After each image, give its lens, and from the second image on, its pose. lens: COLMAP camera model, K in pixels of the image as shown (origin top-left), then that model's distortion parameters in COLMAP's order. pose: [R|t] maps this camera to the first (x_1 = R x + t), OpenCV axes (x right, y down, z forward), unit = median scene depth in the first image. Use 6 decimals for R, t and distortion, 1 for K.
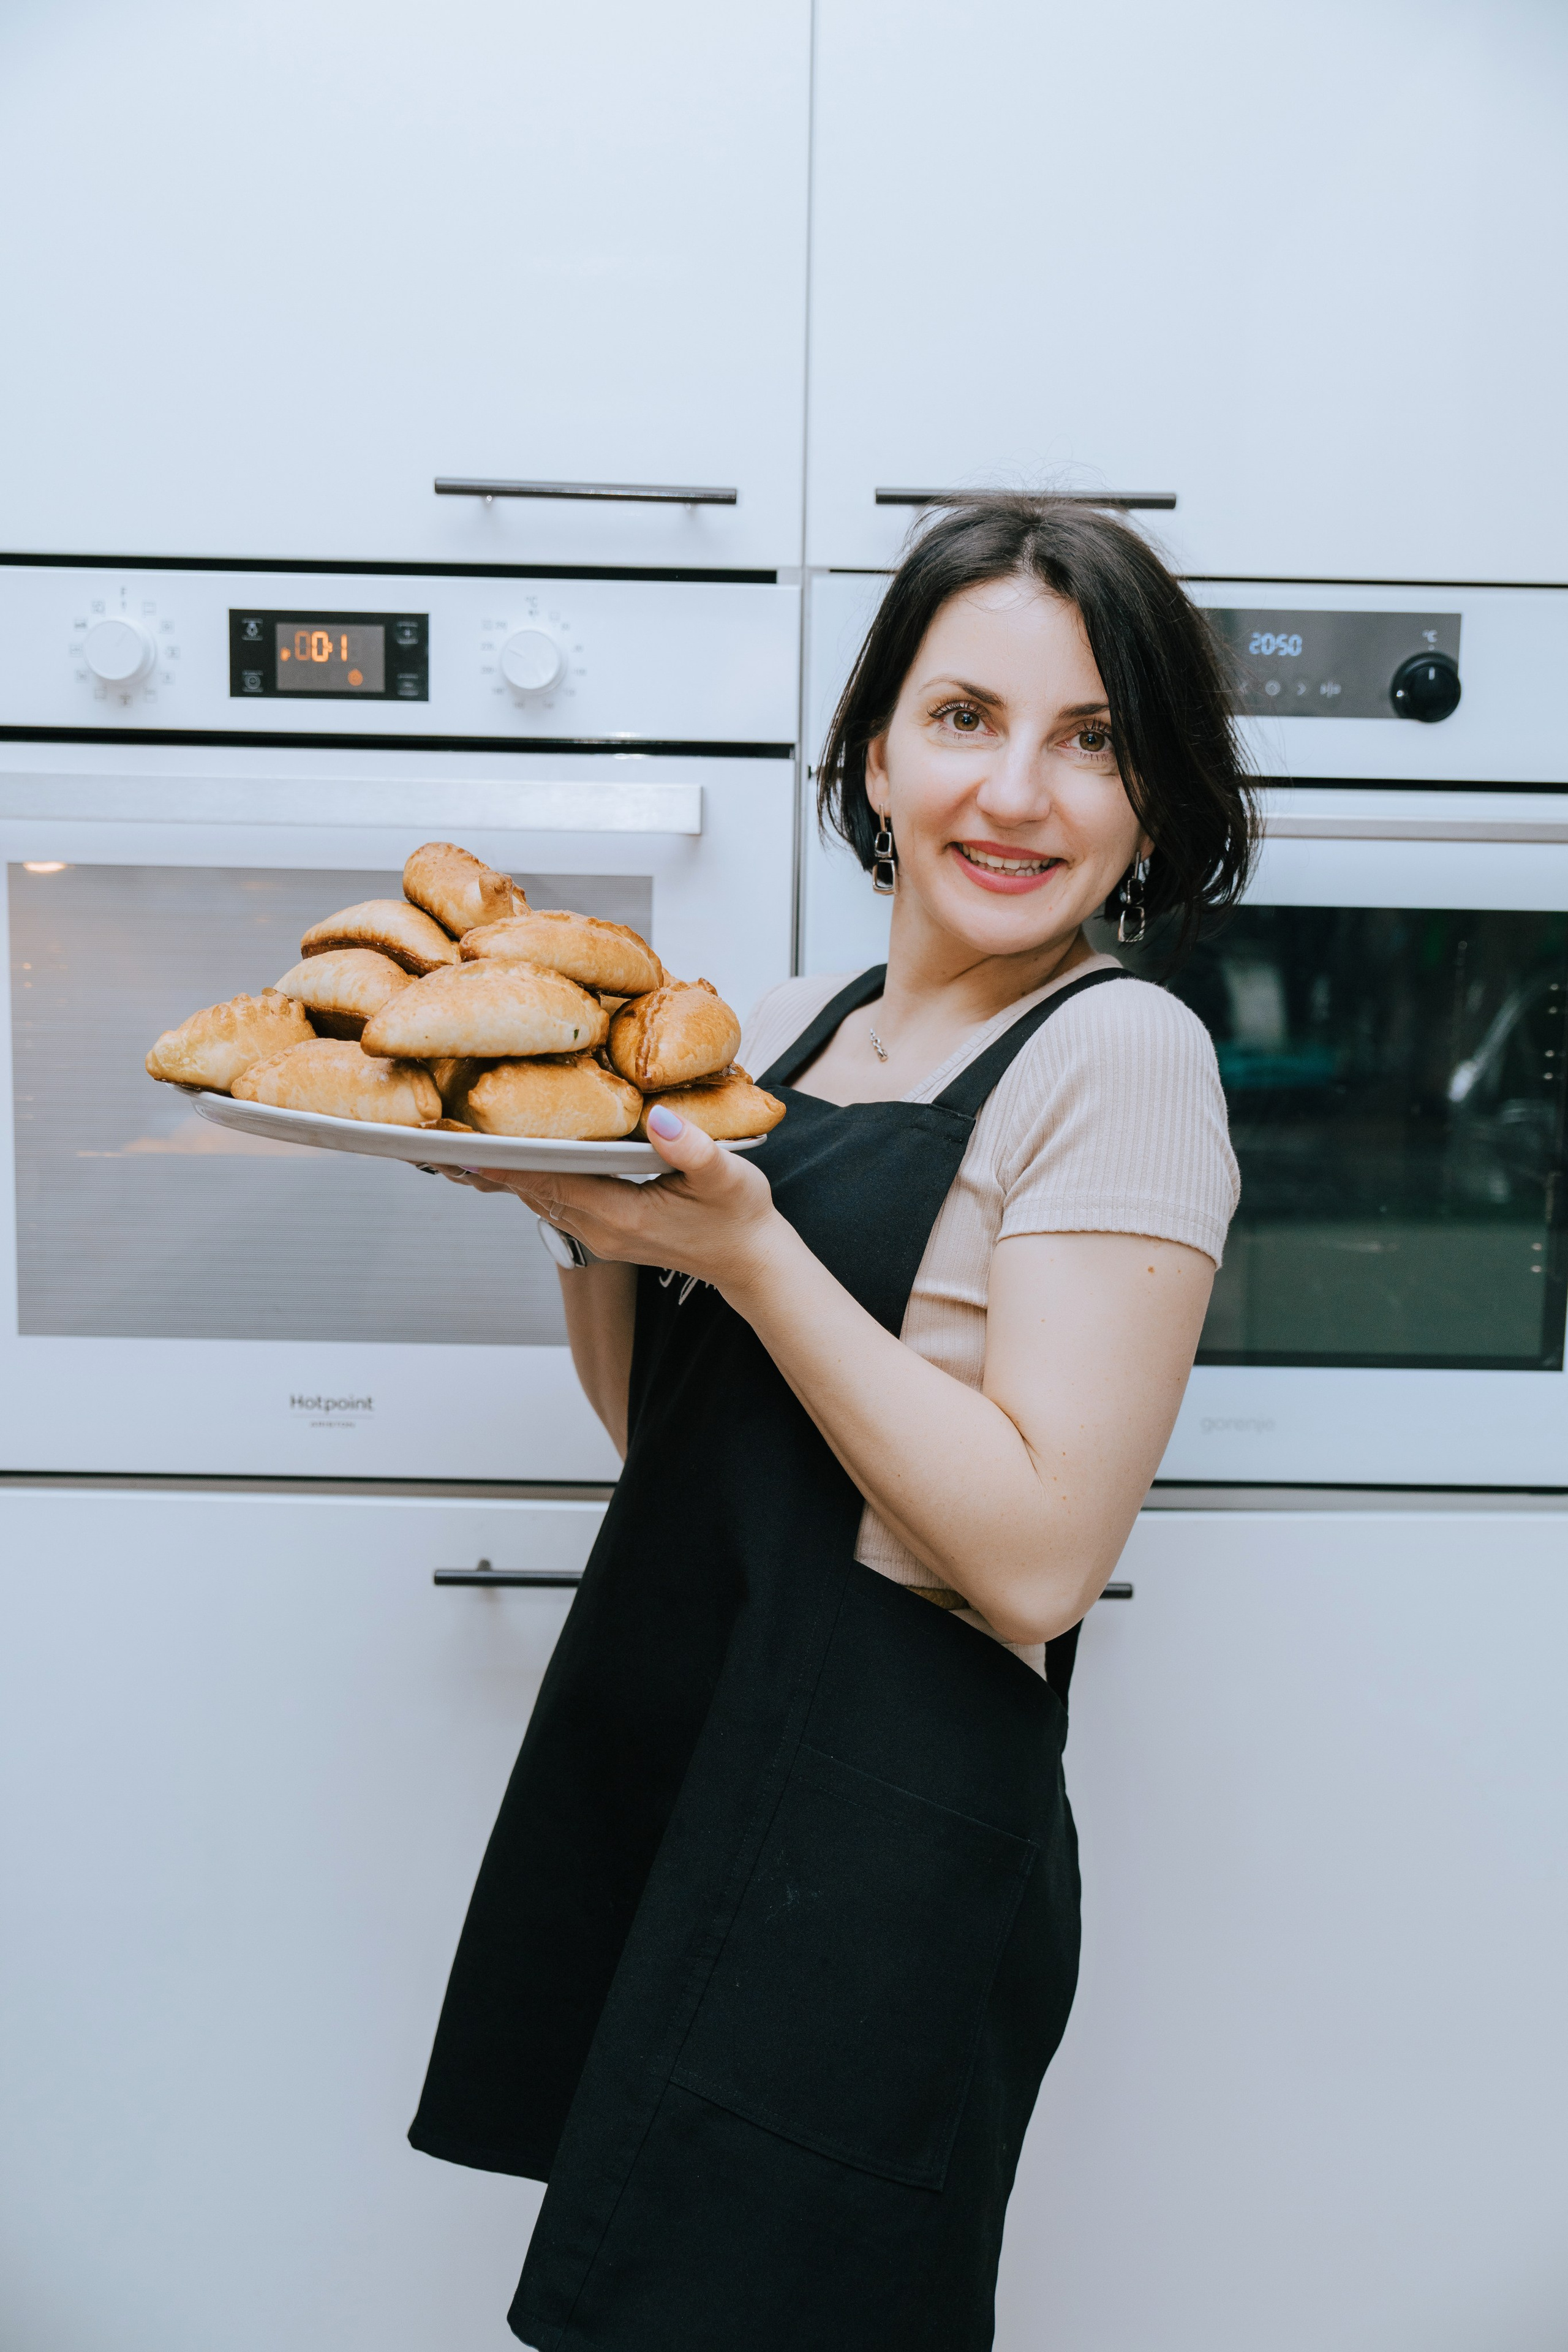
lens RADIAL K [[2719.8, 0, 784.0], [0, 2719.8, 1176.0], [0, 0, 1]] dist [0.016804, 0.006372]
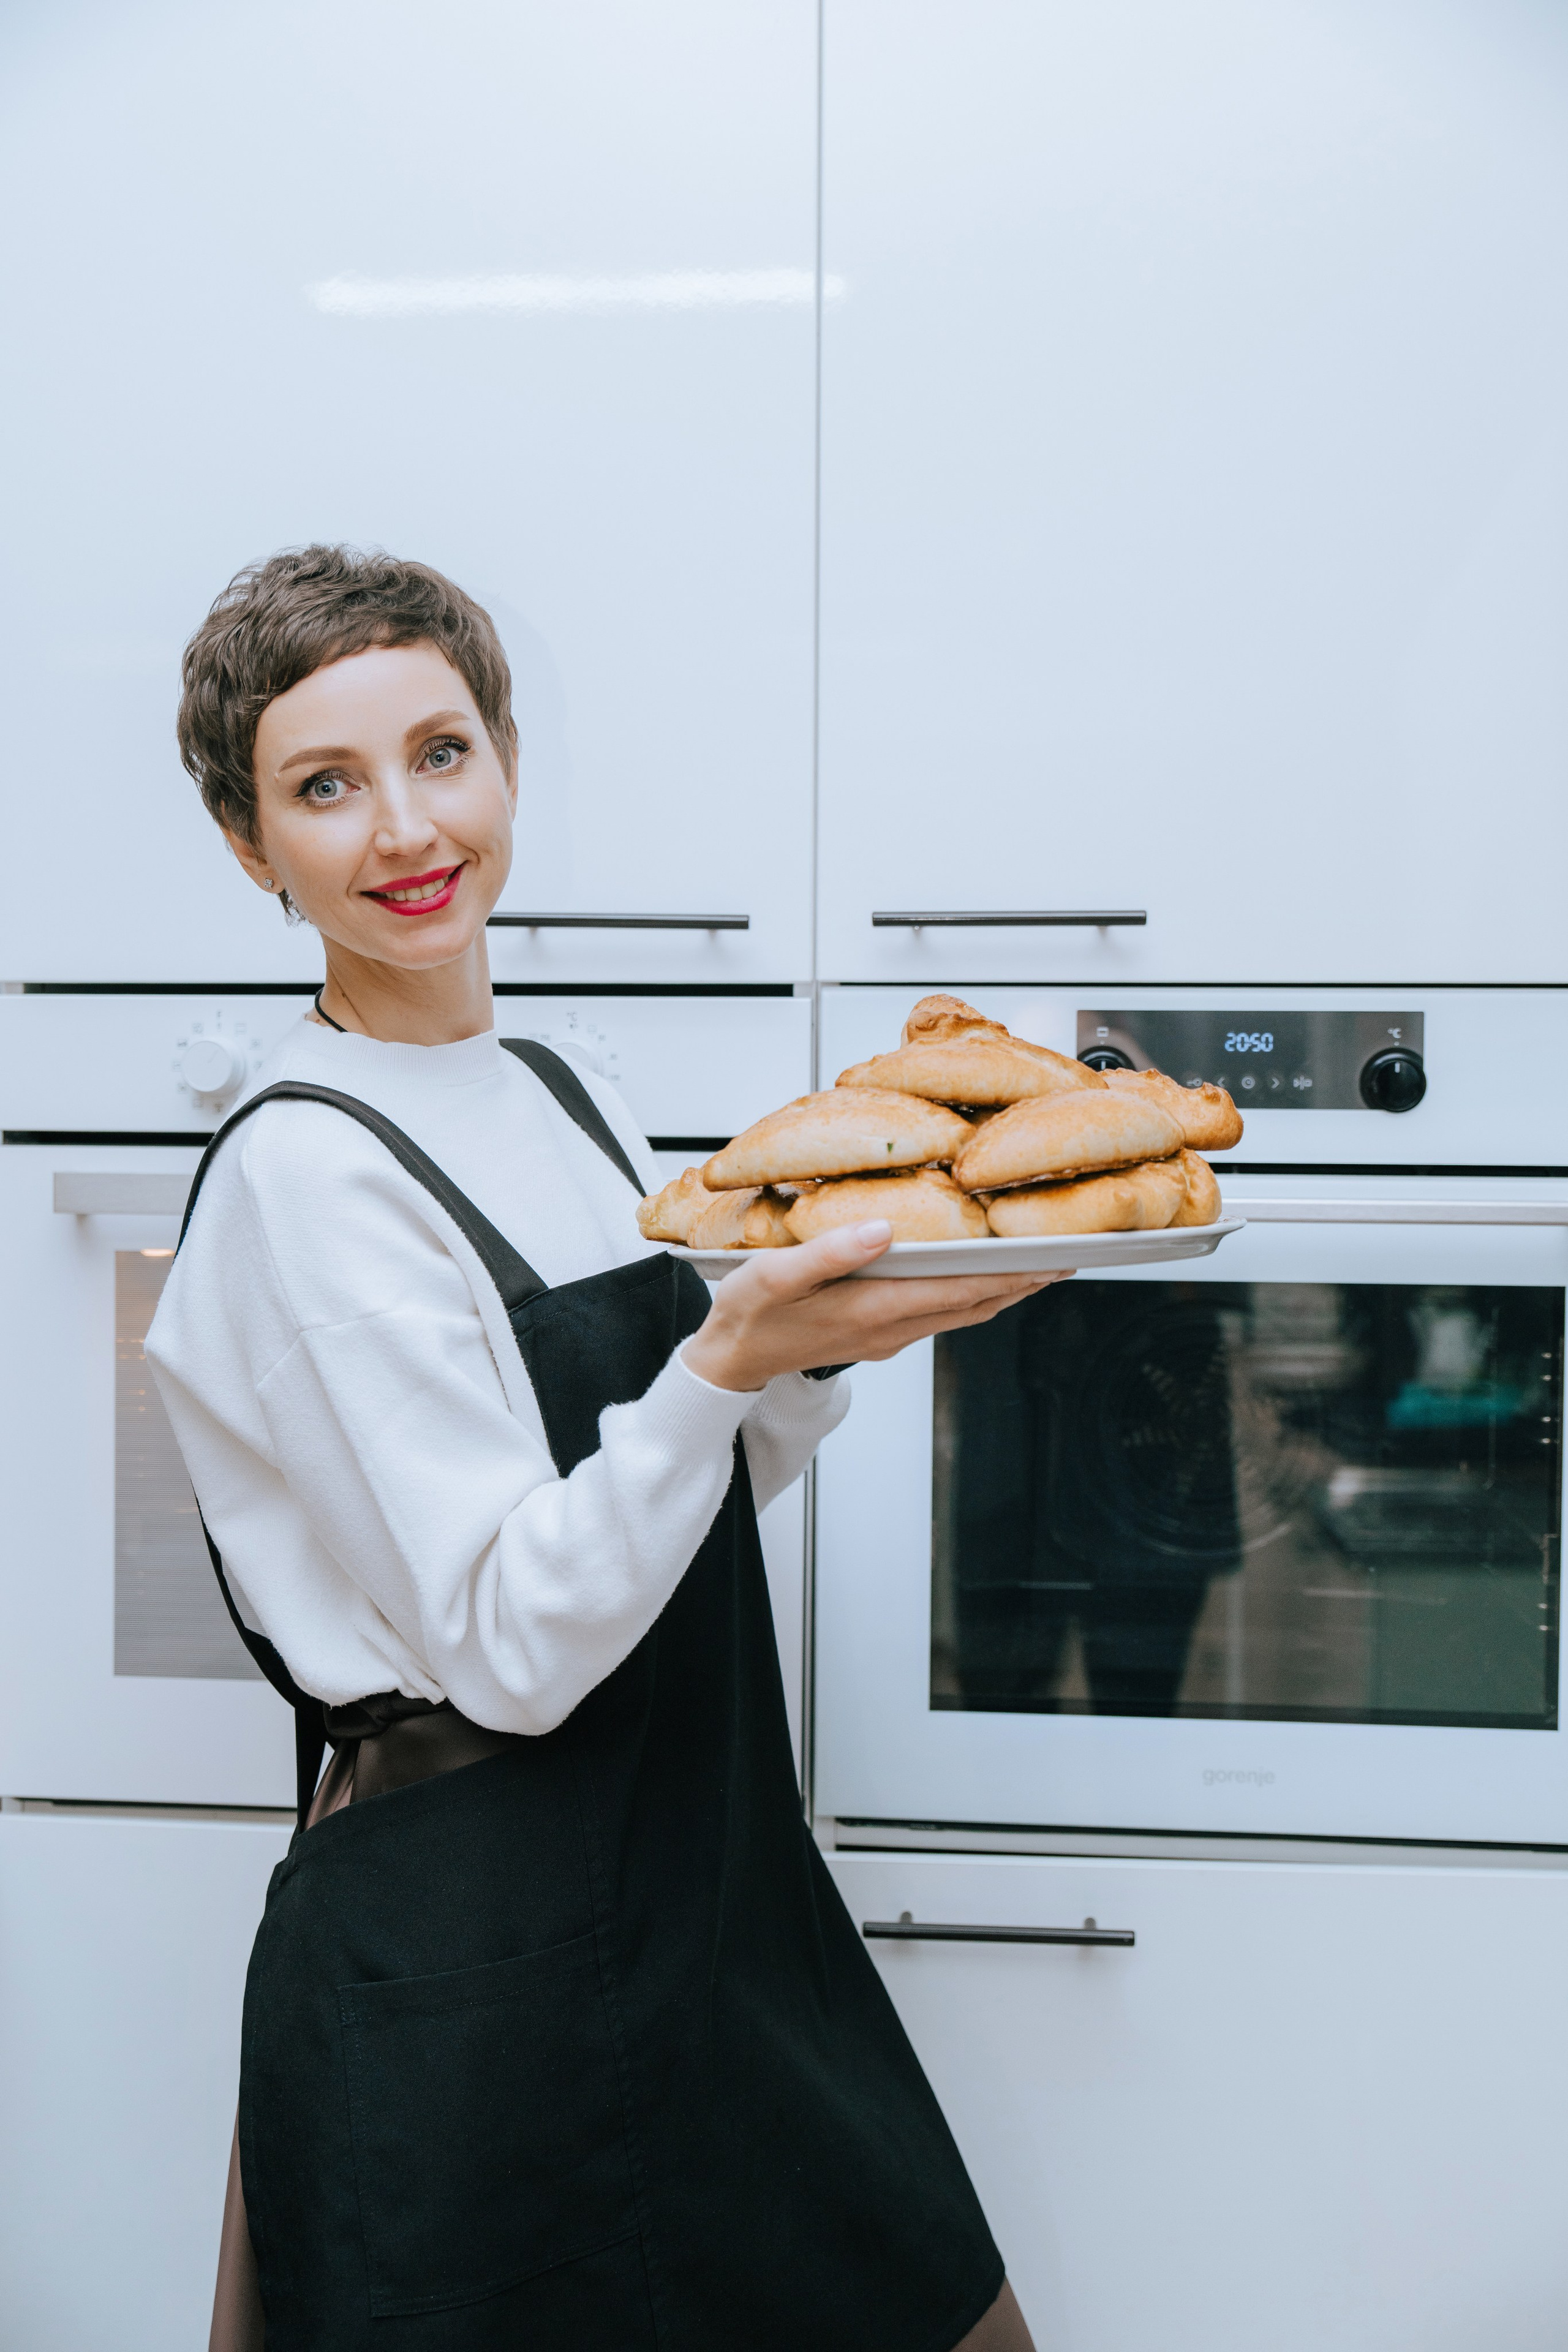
lens RADIAL K [[2504.4, 0, 784.0], [0, 2504.4, 1176.0], [0, 0, 1]] dist [0.012173, -0.006013]
pose [[0.993180, -0.010900, -0.116083, 0.111523], [-0.005920, 0.989622, -0.143572, 0.002418], [0.116443, 0.143280, 0.982808, 0.001618]]
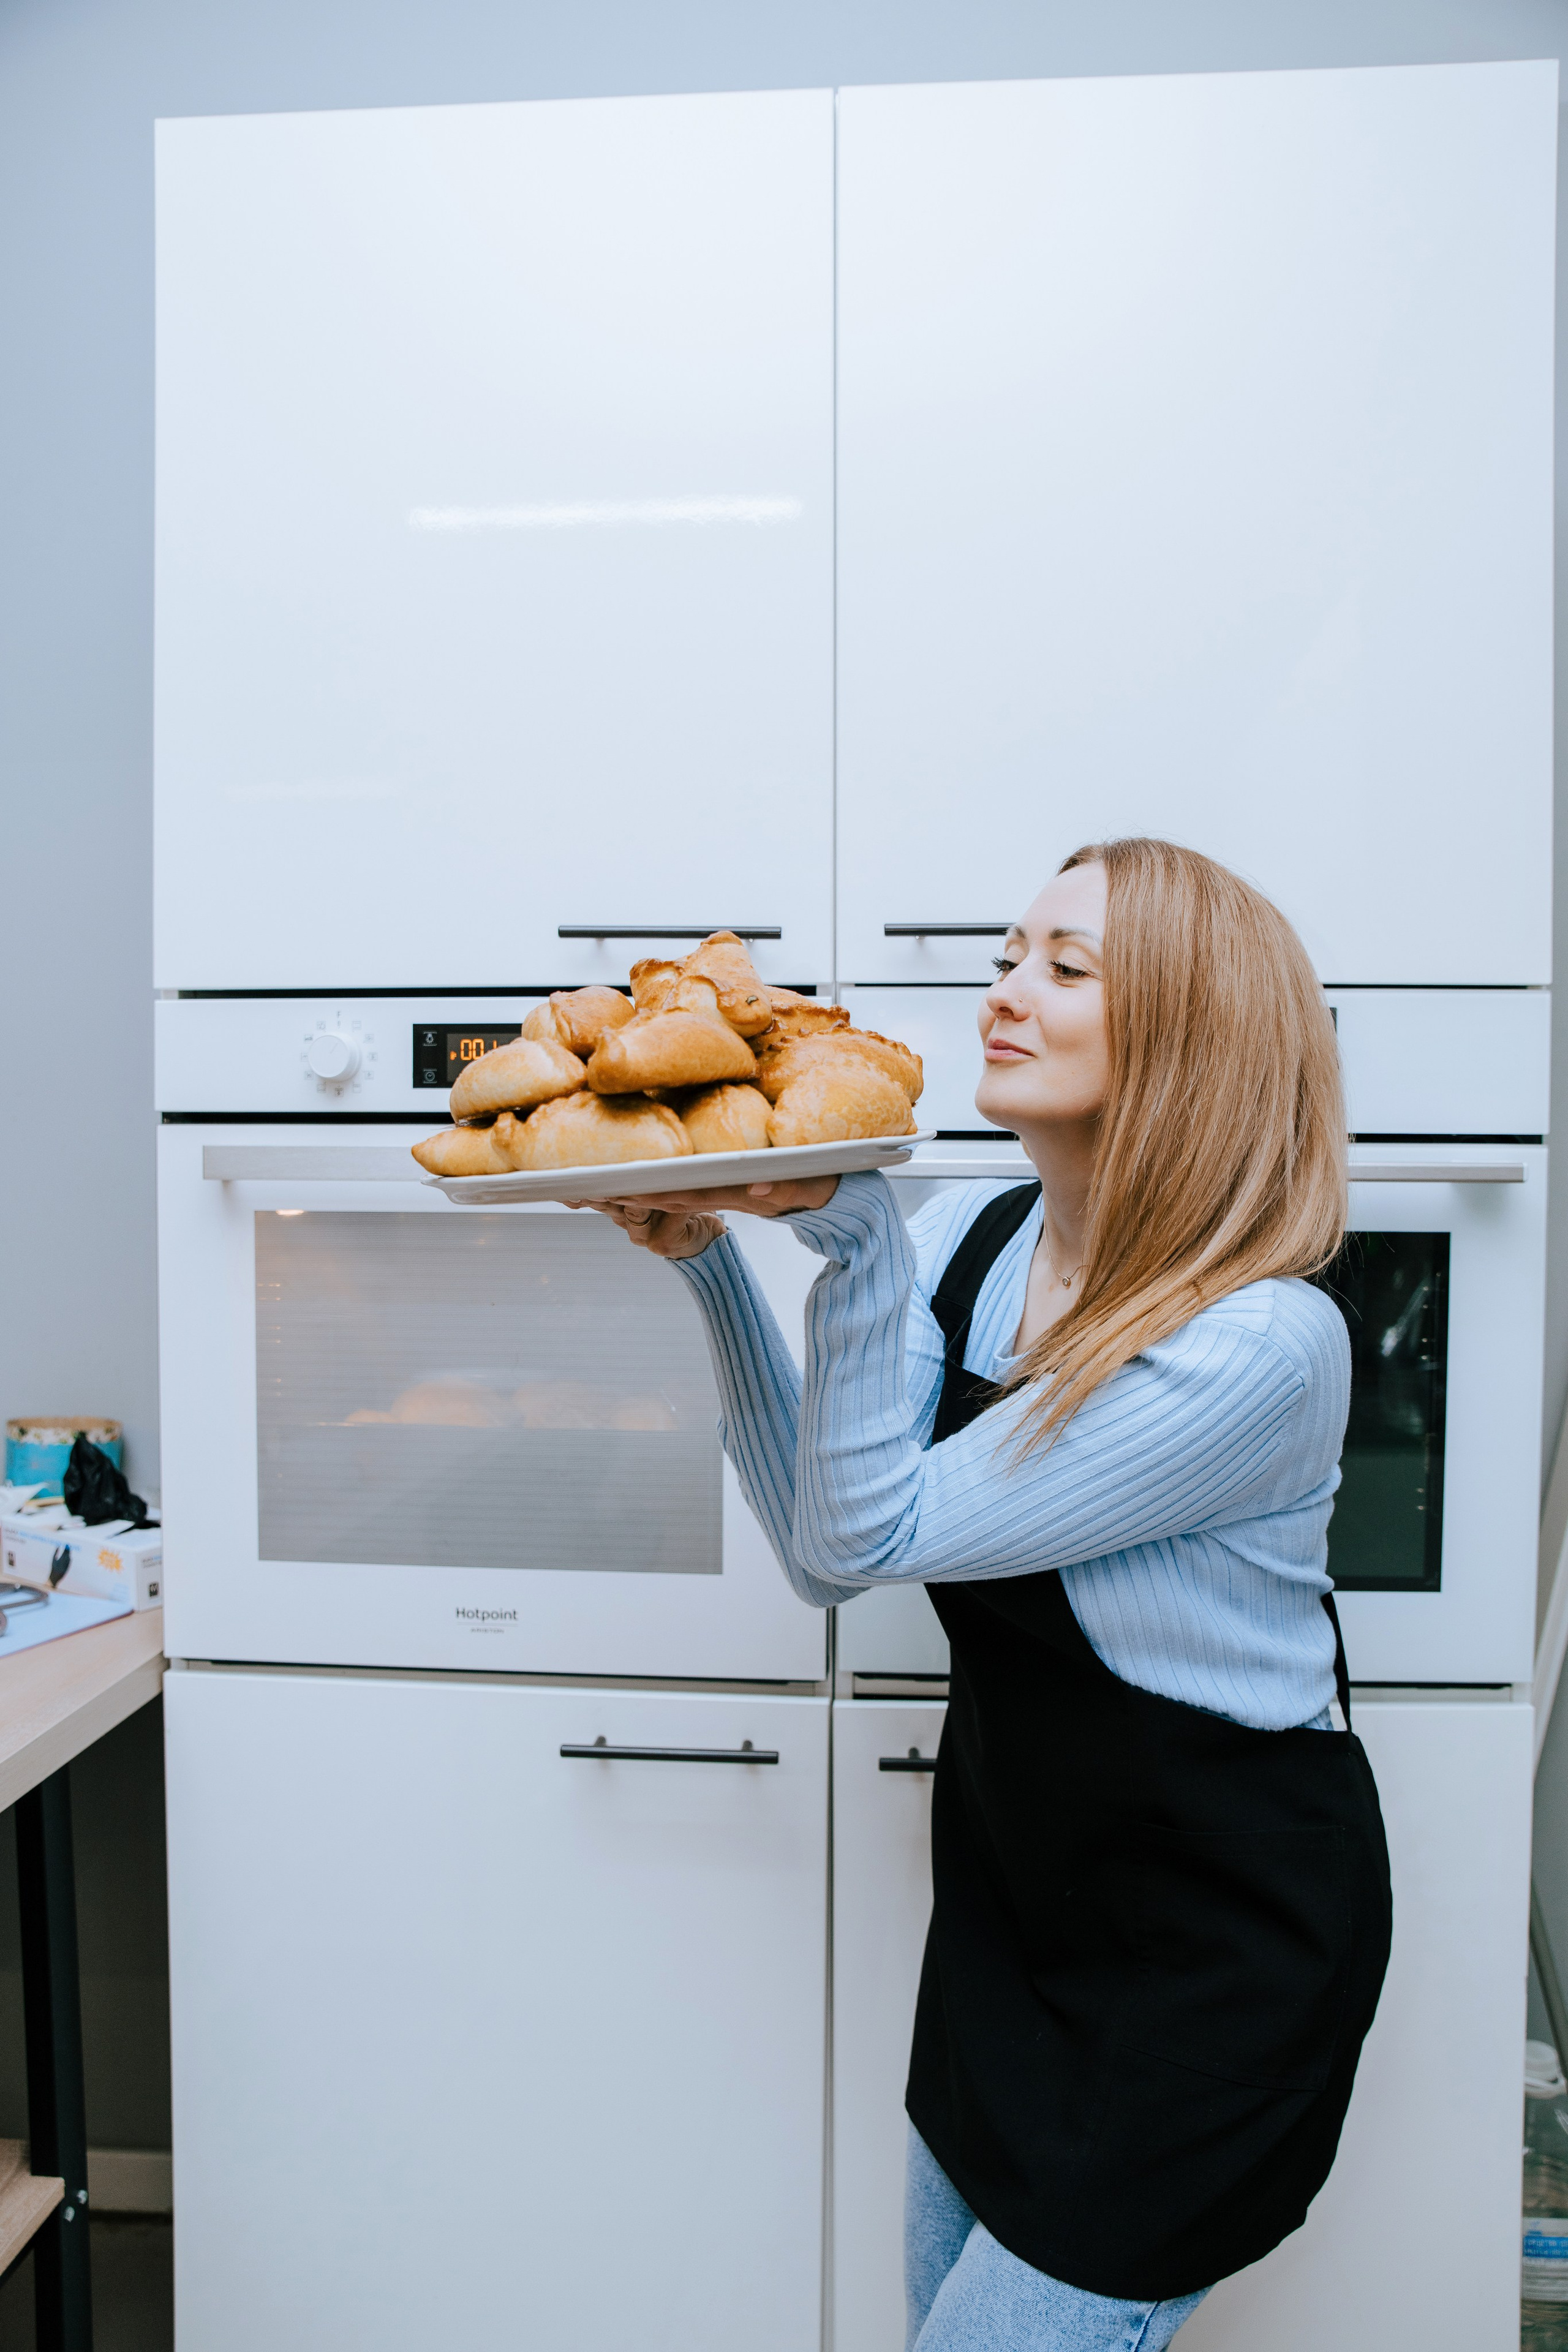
lens RADIAL K [[2080.3, 0, 784.0], [0, 2080.3, 1176.0], [0, 0, 1]] dist [-0.114535, 0.002015]
pose [[0.994555, -0.016423, -0.102910, 0.085269], [0.003071, 0.991695, -0.128575, 0.001908], [0.104167, 0.127559, 0.986346, 0.001671]]
